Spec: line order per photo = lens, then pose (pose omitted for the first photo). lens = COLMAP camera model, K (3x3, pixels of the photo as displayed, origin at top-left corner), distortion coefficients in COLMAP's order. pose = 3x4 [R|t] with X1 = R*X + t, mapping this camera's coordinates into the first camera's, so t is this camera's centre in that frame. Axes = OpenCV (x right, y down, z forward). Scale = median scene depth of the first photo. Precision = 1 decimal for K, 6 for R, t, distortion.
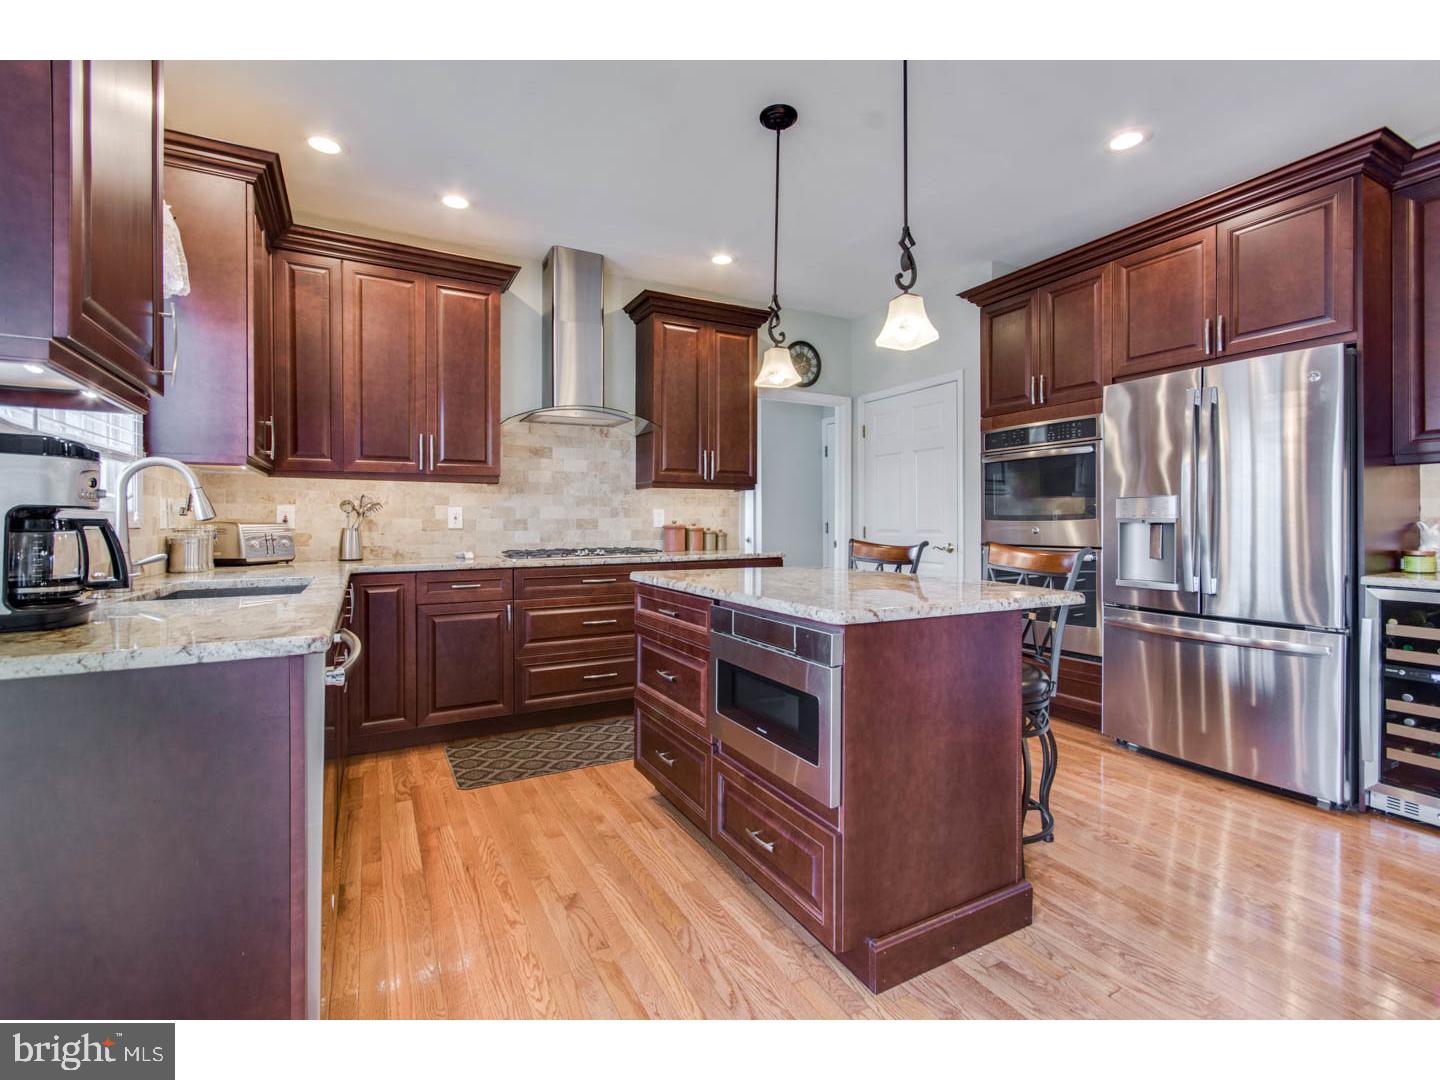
lens RADIAL K [[635.8, 0, 712.6], [0, 635.8, 528.9], [0, 0, 1]] dist [0.001581, -0.000116]
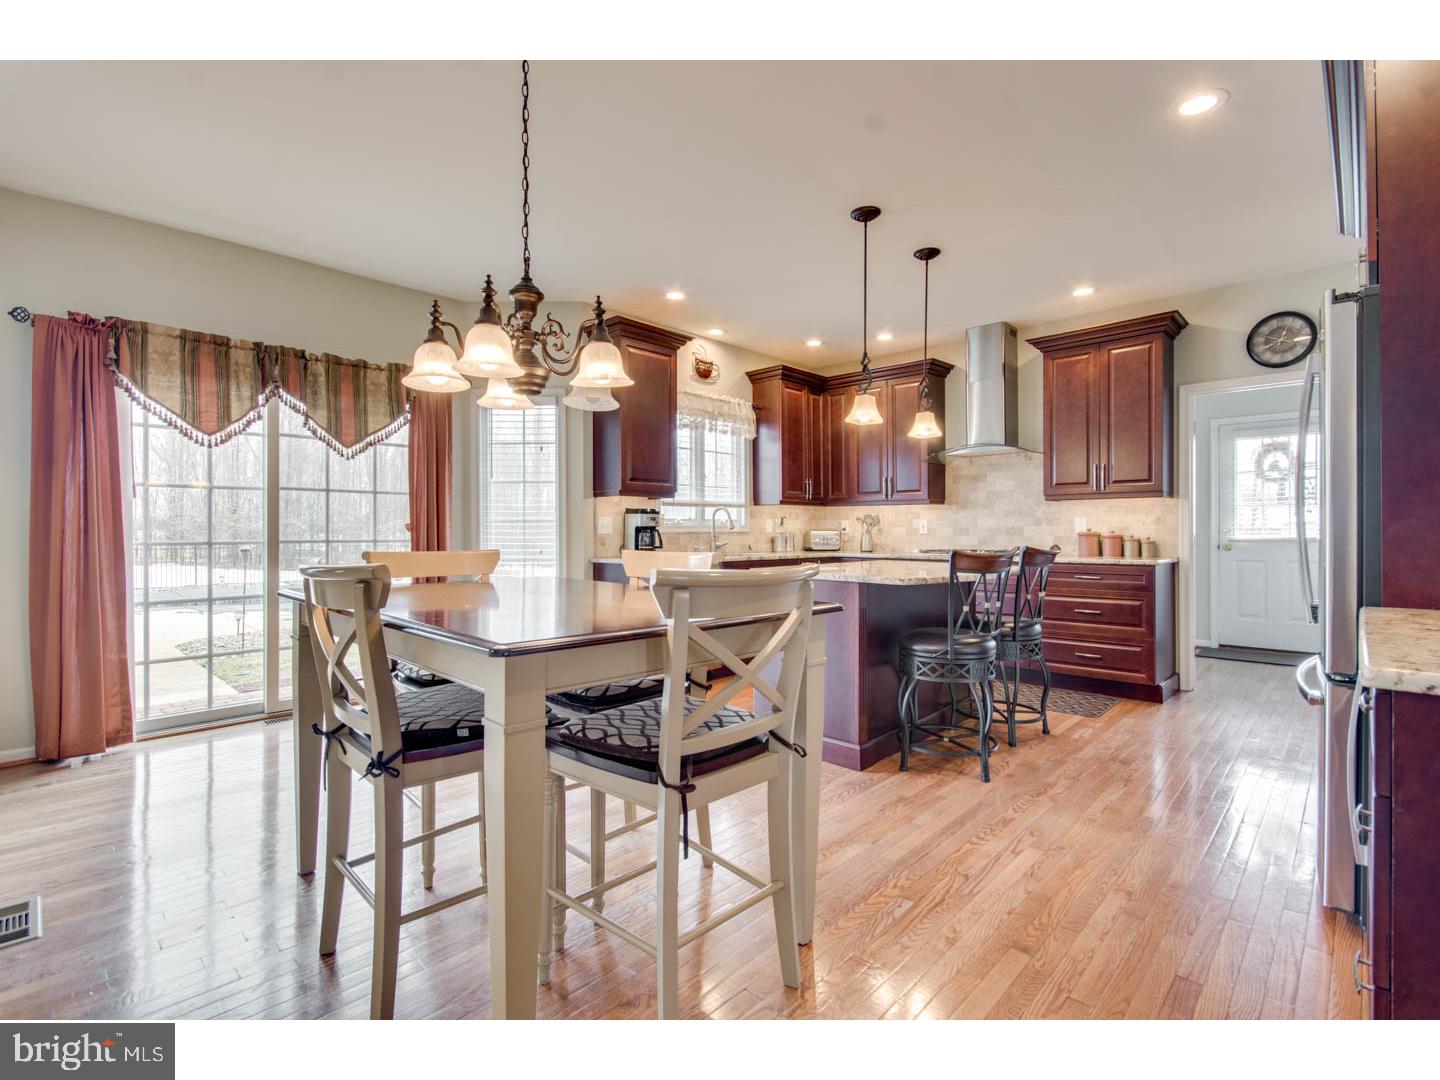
lens RADIAL K [[675.2, 0, 717.9], [0, 675.2, 536.5], [0, 0, 1]] dist [-0.001814, -0.000047]
pose [[0.301194, 0.014365, -0.953455, 0.904724], [-0.007016, 0.999893, 0.012848, -0.010289], [0.953537, 0.002820, 0.301263, 0.041022]]
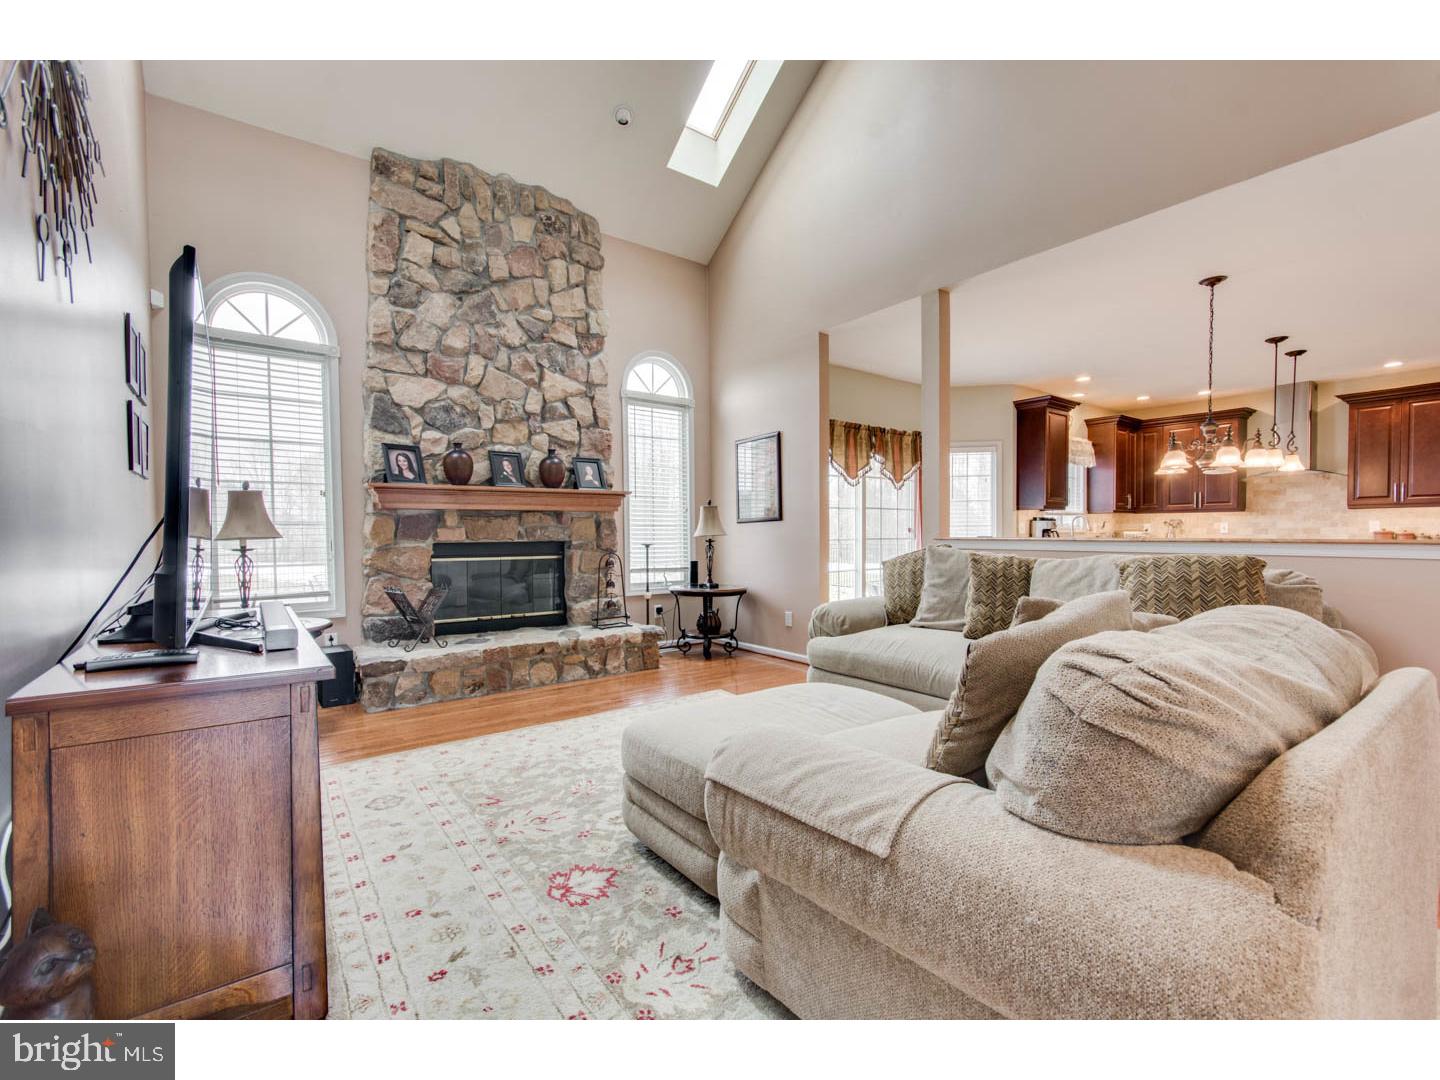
lens RADIAL K [[635.8, 0, 717.5], [0, 635.8, 551.7], [0, 0, 1]] dist [0.001581, -0.000116]
pose [[0.141694, 0.031914, -0.989396, 1.309056], [-0.002267, 0.999488, 0.031914, -0.002702], [0.989908, -0.002279, 0.141694, -0.863687]]
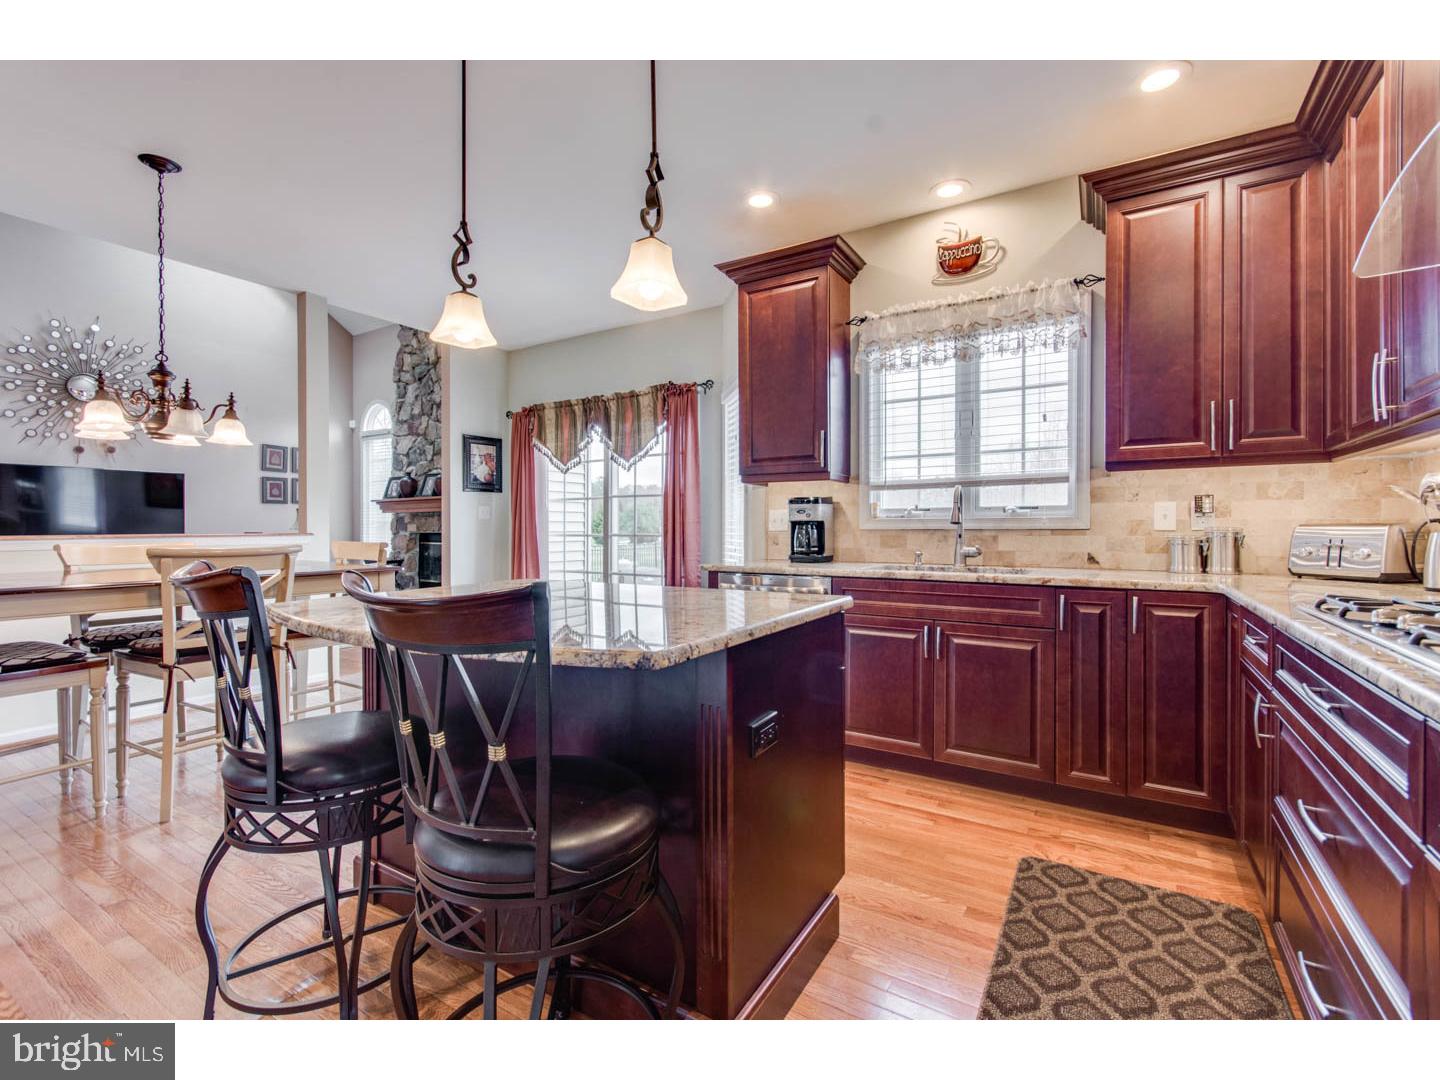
lens RADIAL K [[635.8, 0, 721.8], [0, 635.8, 530.0], [0, 0, 1]] dist [0.001581, -0.000116]
pose [[-0.868278, 0.012035, -0.495932, 0.223644], [0.005054, 0.999868, 0.015416, -0.013632], [0.496052, 0.010879, -0.868224, 0.963849]]
